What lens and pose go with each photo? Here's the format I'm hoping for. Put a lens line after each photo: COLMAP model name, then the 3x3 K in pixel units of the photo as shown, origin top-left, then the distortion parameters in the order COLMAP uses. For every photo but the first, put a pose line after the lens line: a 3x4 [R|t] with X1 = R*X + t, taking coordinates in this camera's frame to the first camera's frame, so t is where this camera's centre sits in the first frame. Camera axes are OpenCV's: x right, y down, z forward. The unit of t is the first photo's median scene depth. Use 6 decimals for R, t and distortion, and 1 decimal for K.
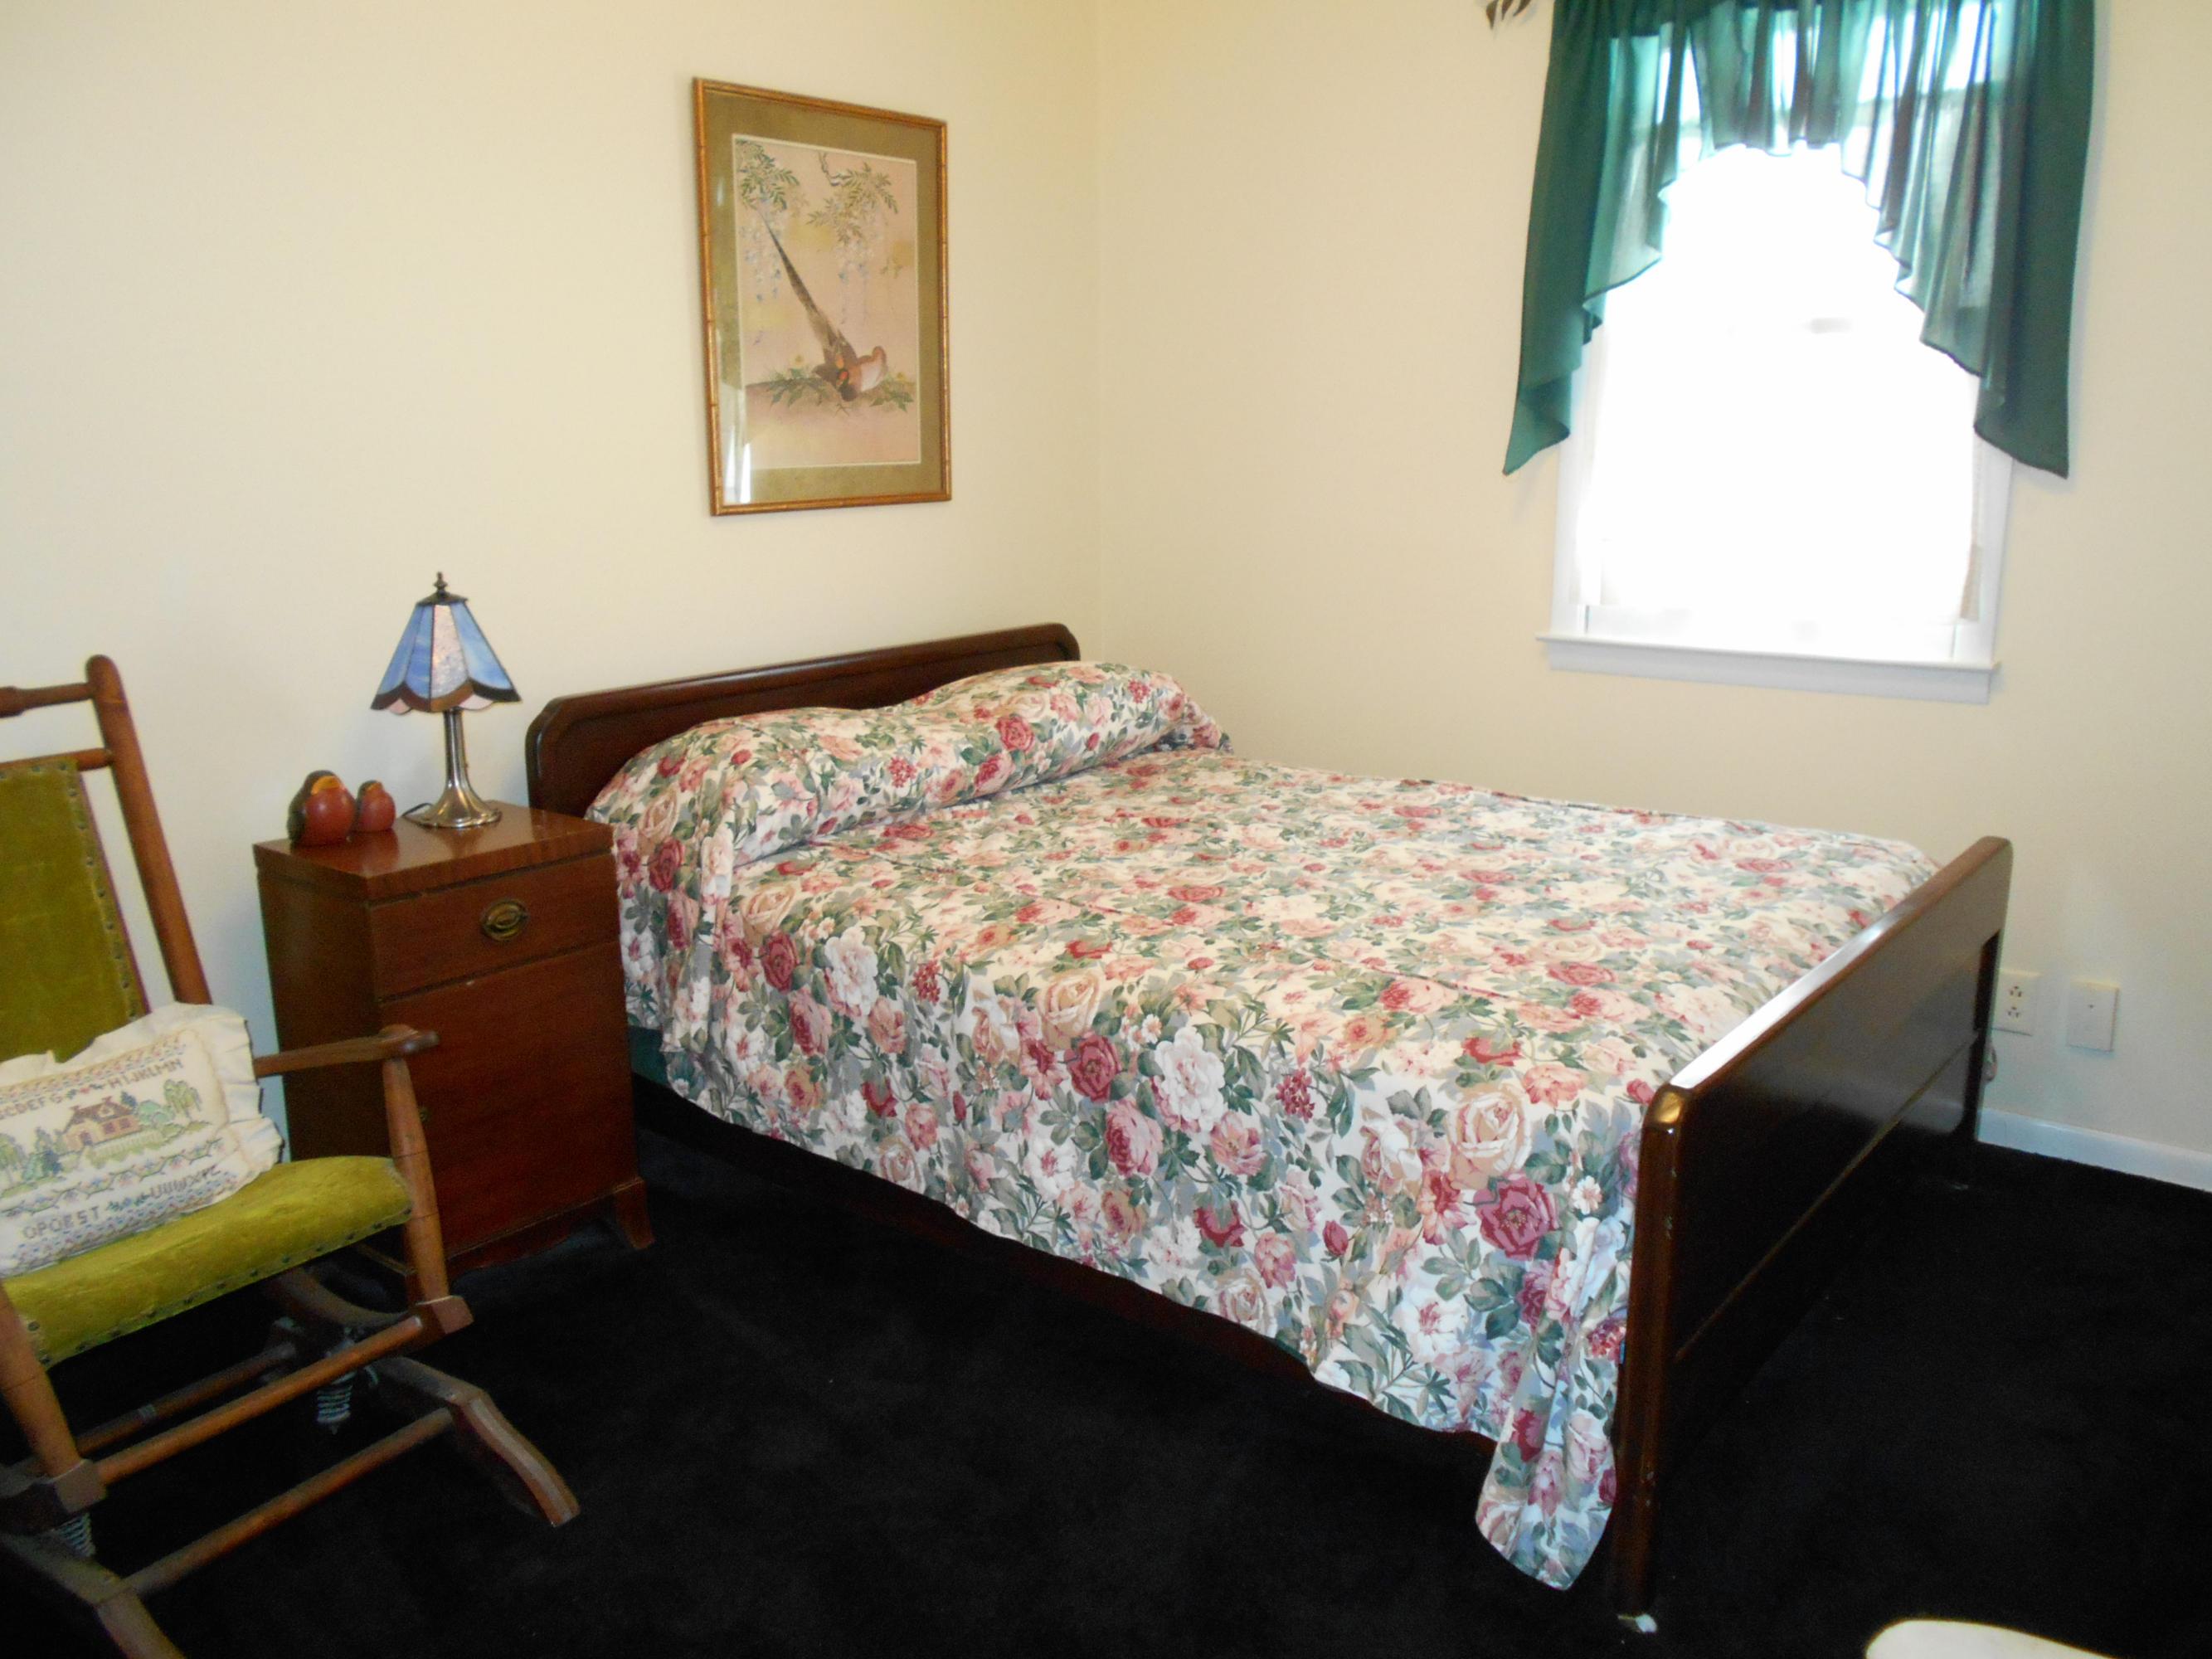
lens RADIAL K [[1714.0, 0, 1108.9], [0, 1714.0, 871.4], [0, 0, 1]] dist [-0.086488, 0.091616]
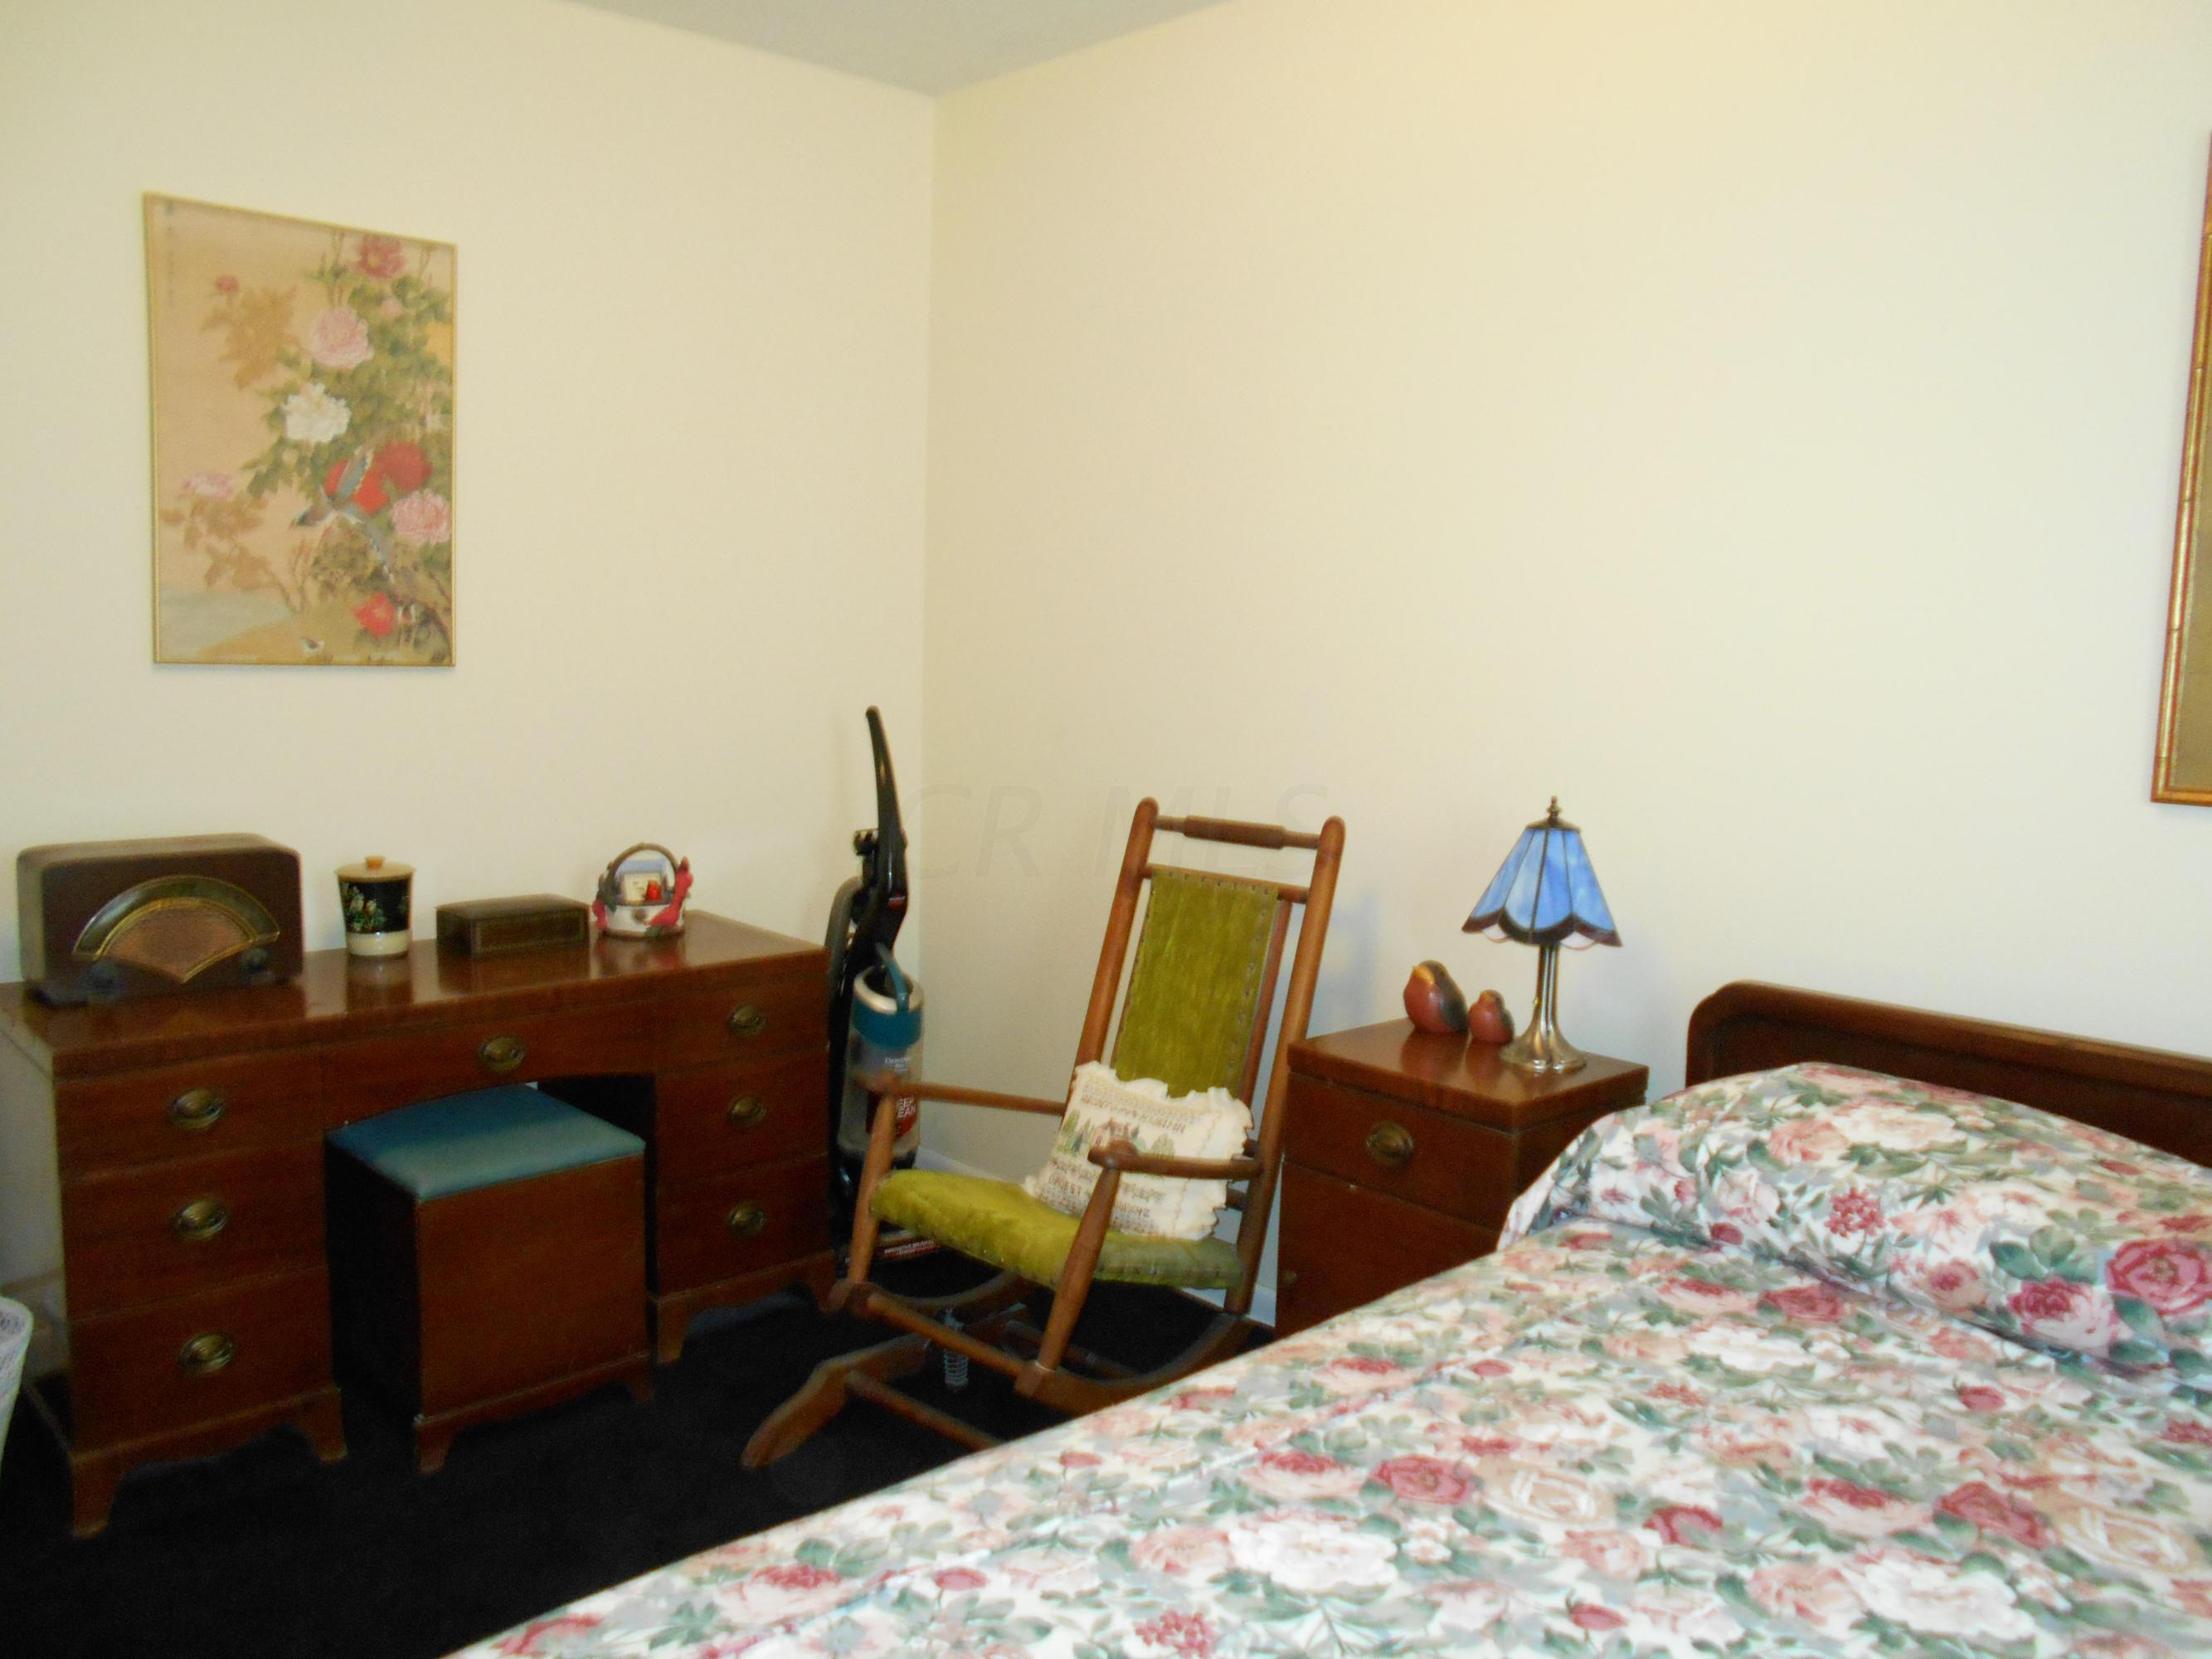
lens RADIAL K [[1714.0, 0, 1108.9], [0, 1714.0, 871.4], [0, 0, 1]] dist [-0.086488, 0.091616]
pose [[-0.133840, 0.151847, -0.979300, 0.514880], [-0.280570, 0.941954, 0.184401, -0.221749], [0.950456, 0.299443, -0.083468, 0.794613]]
